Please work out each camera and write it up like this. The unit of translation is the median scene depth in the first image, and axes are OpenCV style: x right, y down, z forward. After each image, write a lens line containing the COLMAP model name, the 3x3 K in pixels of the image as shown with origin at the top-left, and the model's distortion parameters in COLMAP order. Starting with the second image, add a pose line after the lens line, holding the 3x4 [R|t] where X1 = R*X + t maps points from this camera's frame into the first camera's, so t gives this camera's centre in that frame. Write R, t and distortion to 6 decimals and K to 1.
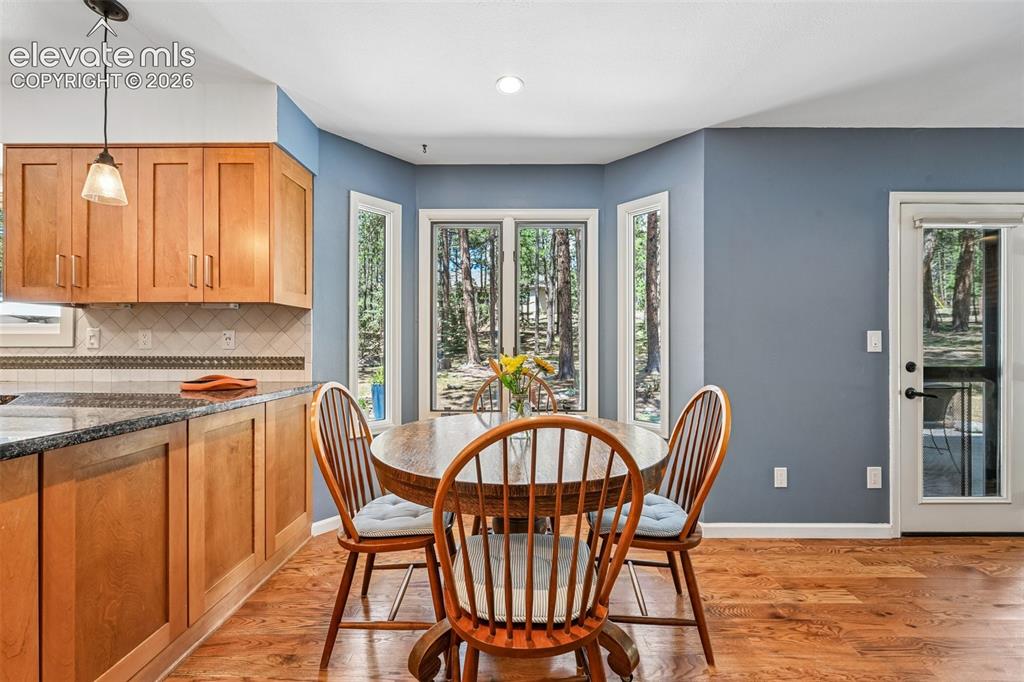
lens RADIAL K [[406.2, 0, 511.4], [0, 406.2, 346.7], [0, 0, 1]] dist [0.000140, 0.000444]
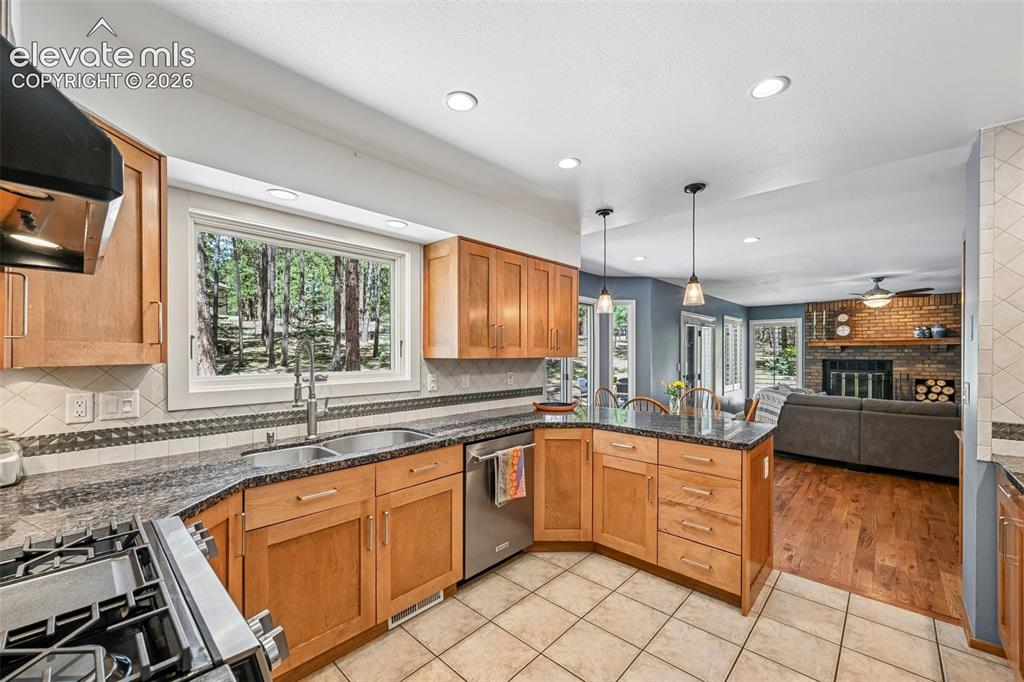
lens RADIAL K [[406.2, 0, 510.9], [0, 406.2, 354.8], [0, 0, 1]] dist [0.000140, 0.000444]
pose [[0.679318, -0.004618, 0.733829, -1.765104], [0.002258, 0.999989, 0.004202, -0.107755], [-0.733840, -0.001197, 0.679321, 0.006301]]
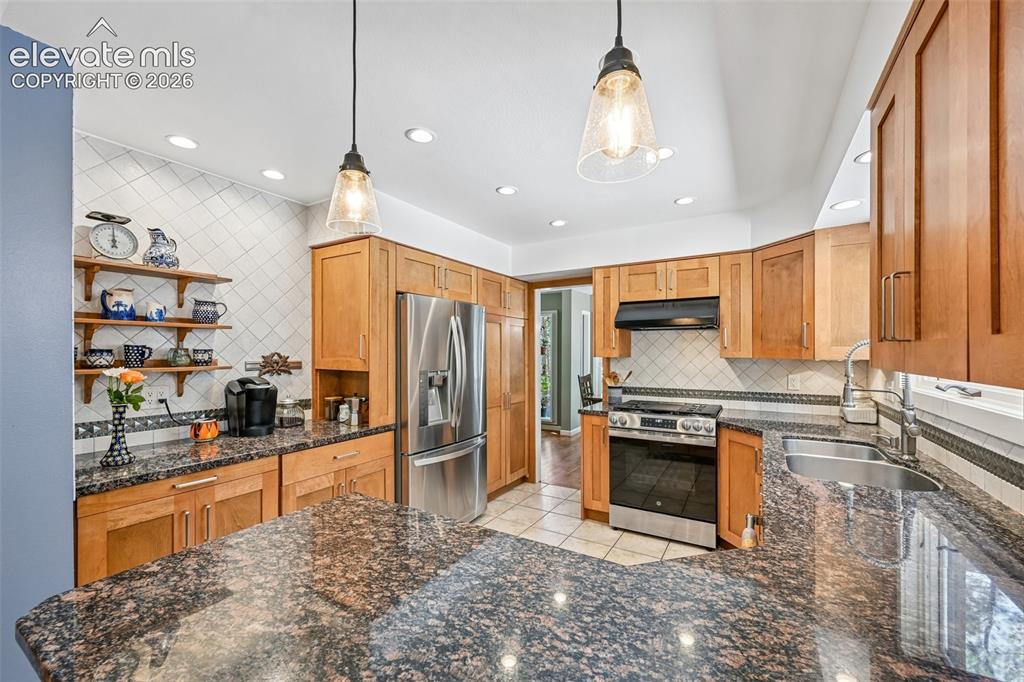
lens RADIAL K [[406.2, 0, 518.3], [0, 406.2, 349.6], [0, 0, 1]] dist [0.000140, 0.000444]
pose [[-0.501921, -0.003173, -0.864908, -0.388731], [-0.002107, 0.999995, -0.002446, -0.114149], [0.864911, 0.000595, -0.501925, 0.719475]]
